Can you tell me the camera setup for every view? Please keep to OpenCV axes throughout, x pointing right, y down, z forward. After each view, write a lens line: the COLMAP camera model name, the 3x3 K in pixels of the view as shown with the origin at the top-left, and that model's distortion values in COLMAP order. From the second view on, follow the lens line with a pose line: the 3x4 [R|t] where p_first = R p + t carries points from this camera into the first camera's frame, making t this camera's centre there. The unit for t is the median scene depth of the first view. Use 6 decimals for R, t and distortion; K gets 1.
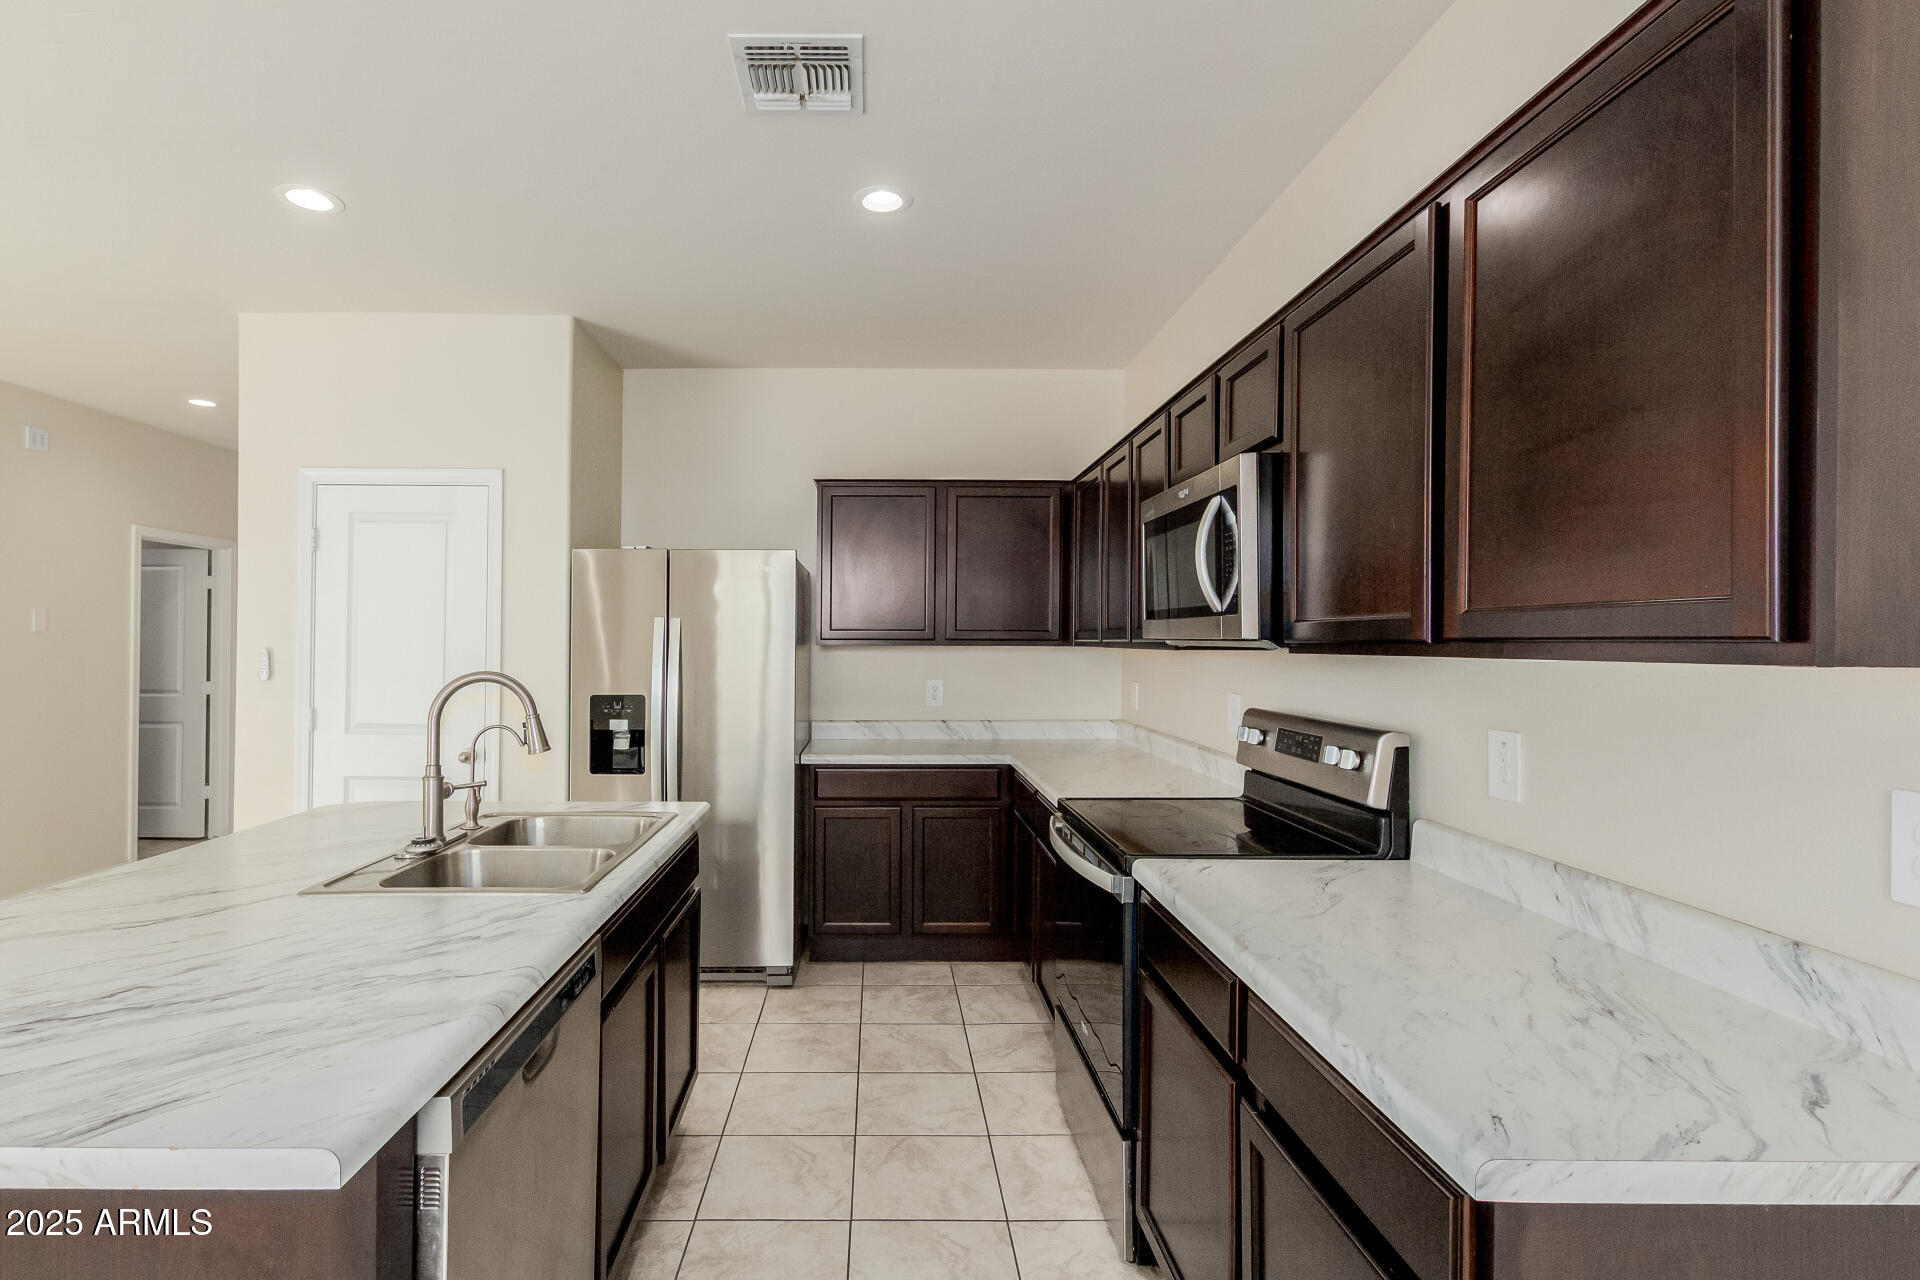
lens RADIAL K [[923.1, 0, 901.2], [0, 923.1, 638.8], [0, 0, 1]] dist [0.003080, -0.000713]
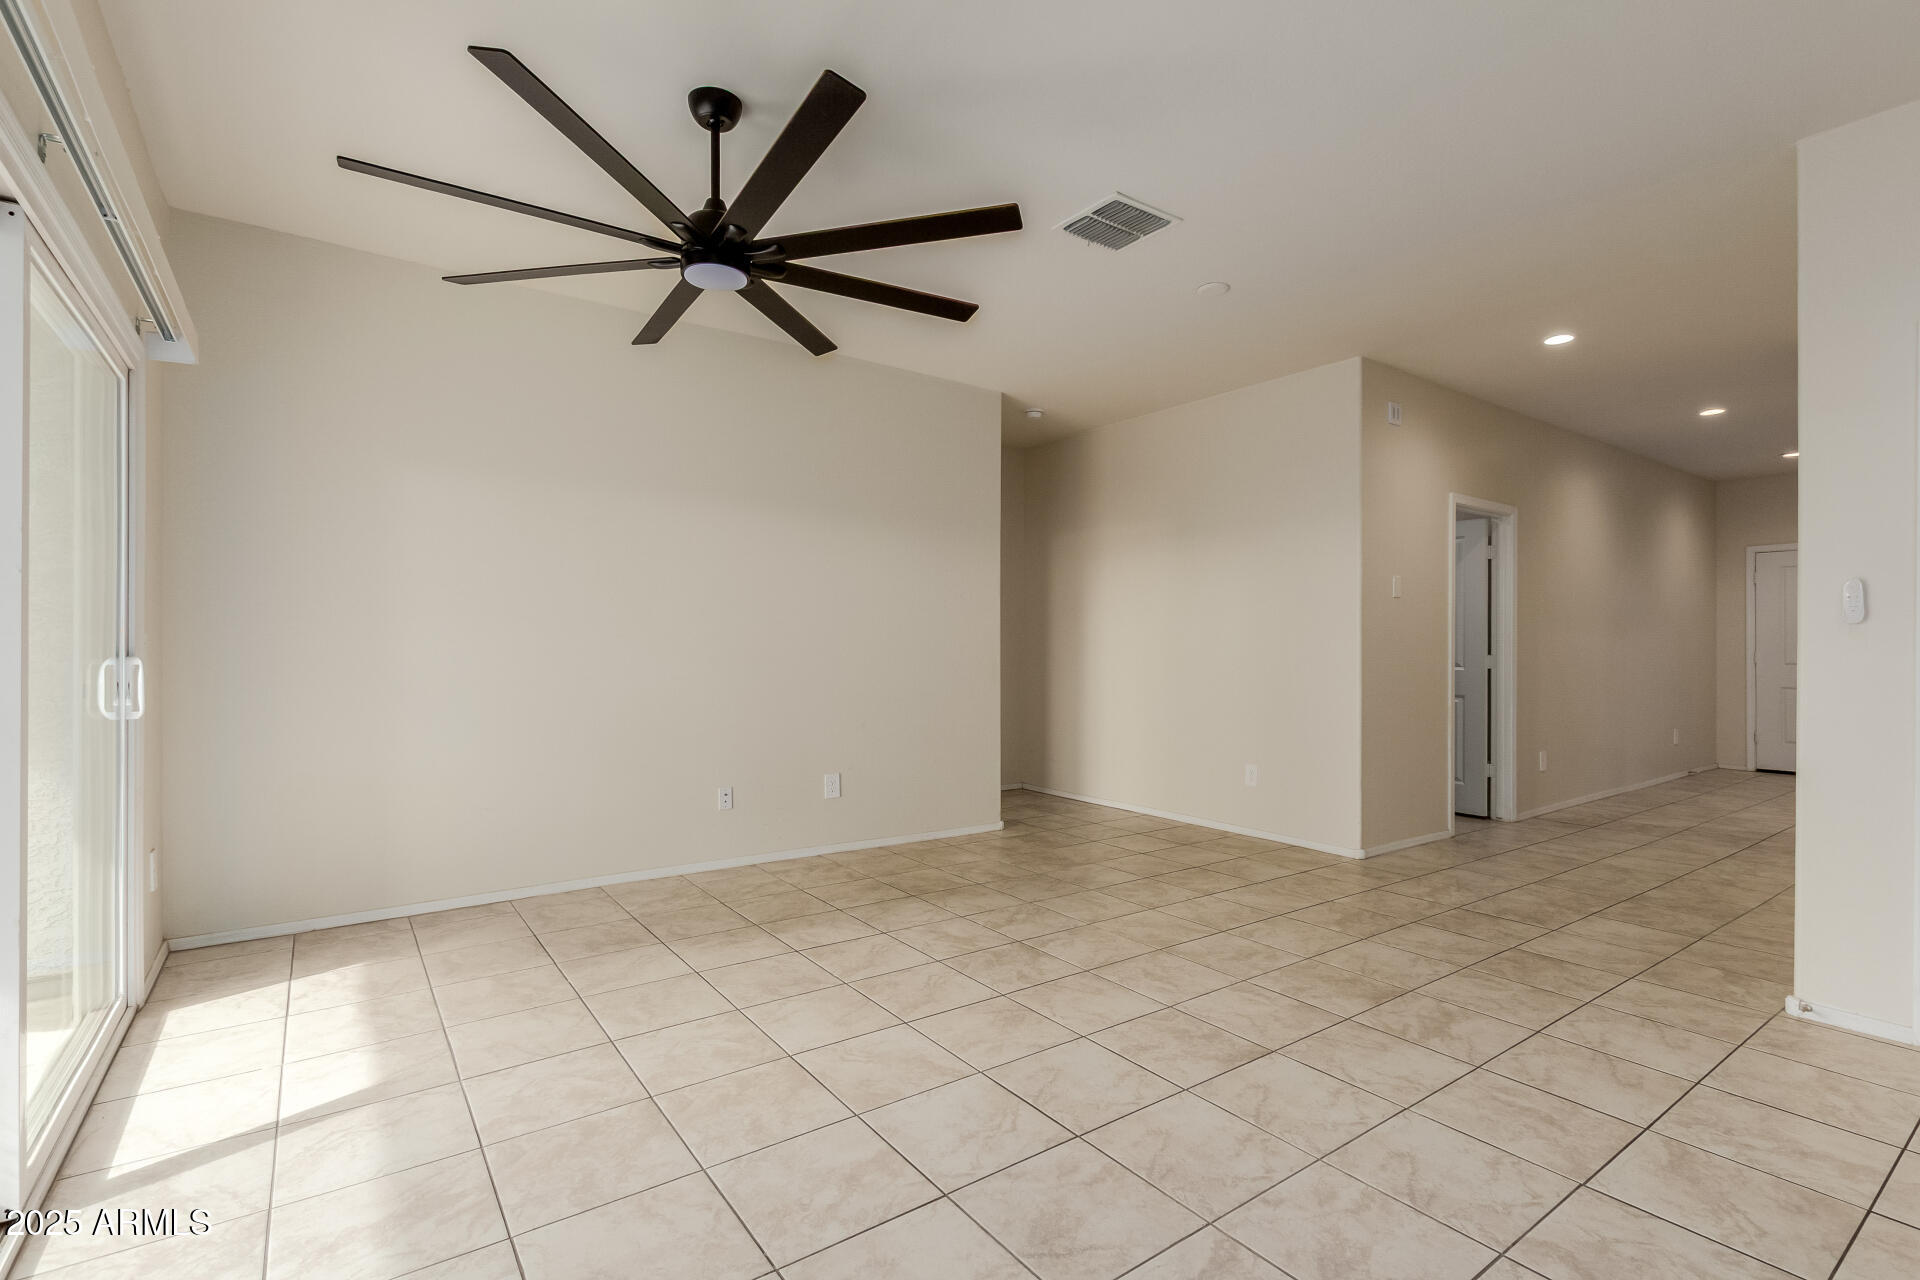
lens RADIAL K [[898.9, 0, 974.4], [0, 898.9, 613.2], [0, 0, 1]] dist [0.008052, -0.003418]
pose [[0.593882, -0.029695, -0.804004, -0.584569], [-0.001819, 0.999267, -0.038250, 0.074394], [0.804550, 0.024178, 0.593393, 0.019756]]
